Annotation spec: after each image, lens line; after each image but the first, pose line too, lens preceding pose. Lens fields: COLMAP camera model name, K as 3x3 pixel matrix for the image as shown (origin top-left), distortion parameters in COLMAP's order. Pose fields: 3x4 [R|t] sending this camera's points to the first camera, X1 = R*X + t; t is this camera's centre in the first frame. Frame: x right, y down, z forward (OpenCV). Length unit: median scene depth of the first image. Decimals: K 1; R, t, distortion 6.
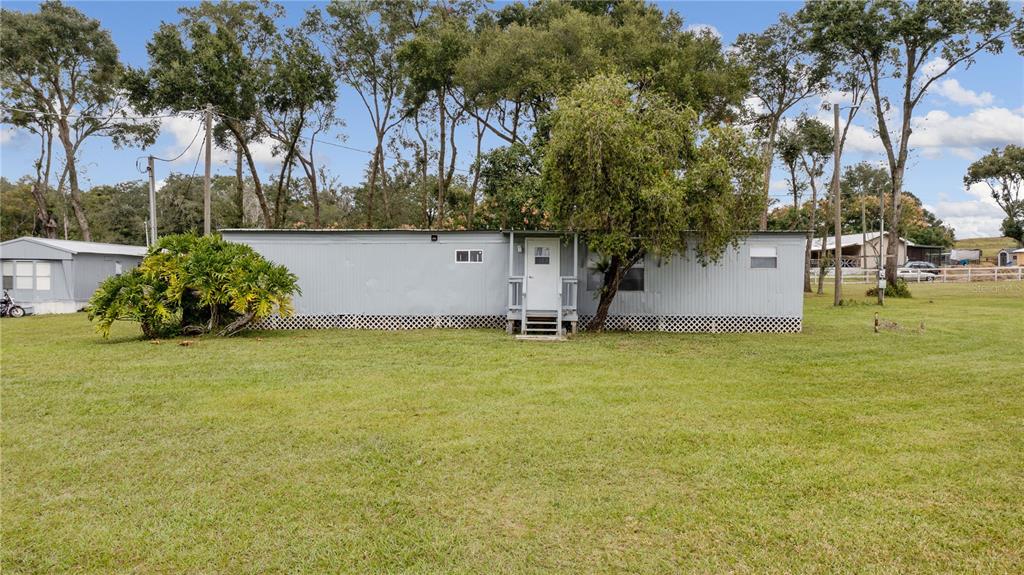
lens RADIAL K [[810.1, 0, 512.0], [0, 810.1, 287.5], [0, 0, 1]] dist [-0.001417, 0.000370]
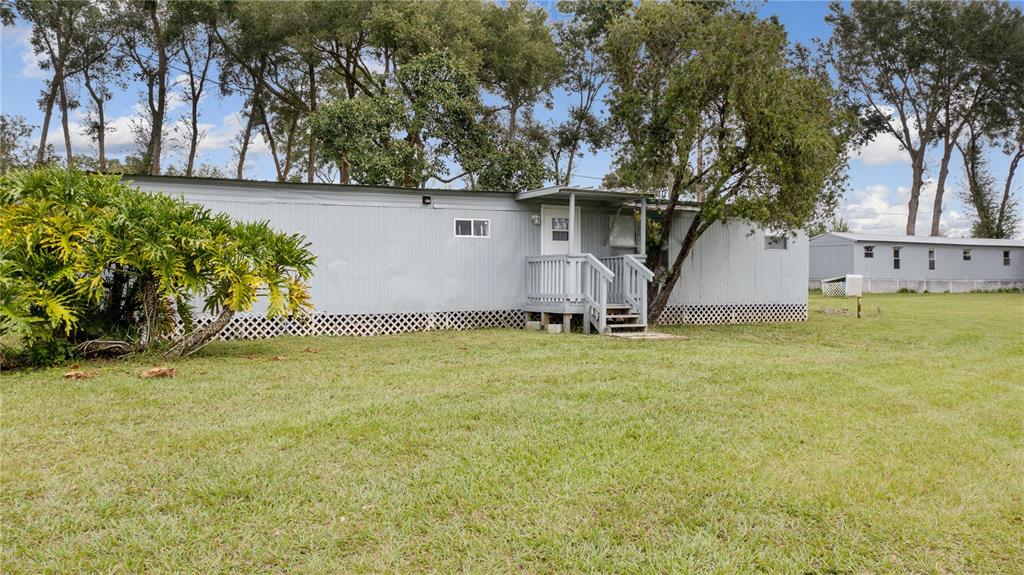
lens RADIAL K [[810.1, 0, 512.0], [0, 810.1, 287.5], [0, 0, 1]] dist [-0.001417, 0.000370]
pose [[0.885148, -0.011903, 0.465156, -0.353967], [0.013240, 0.999912, 0.000393, 0.013937], [-0.465120, 0.005811, 0.885228, 0.352556]]
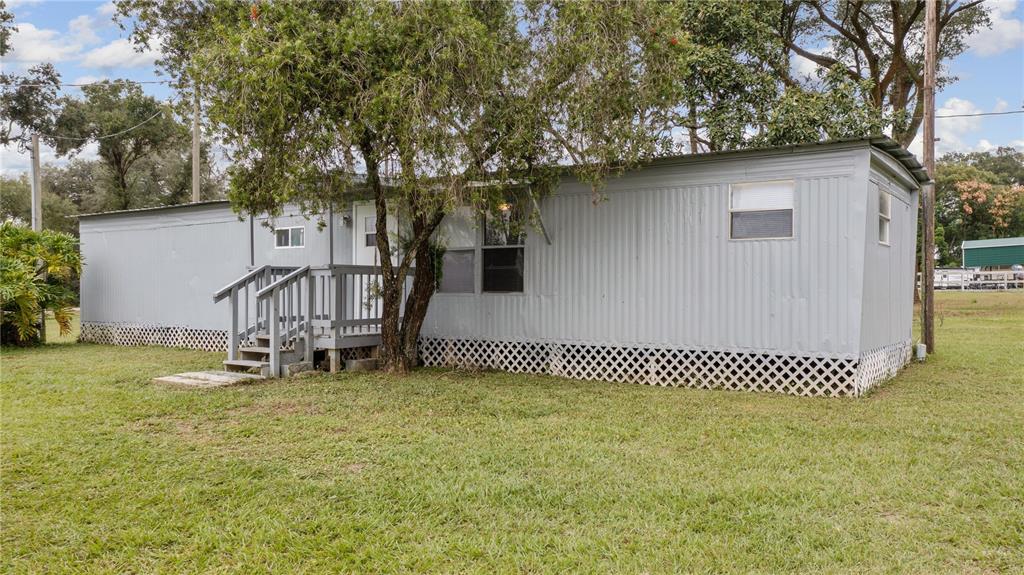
lens RADIAL K [[810.1, 0, 512.0], [0, 810.1, 287.5], [0, 0, 1]] dist [-0.001417, 0.000370]
pose [[0.831653, -0.006340, -0.555259, 0.434915], [-0.001145, 0.999913, -0.013132, 0.007661], [0.555294, 0.011557, 0.831574, 0.577749]]
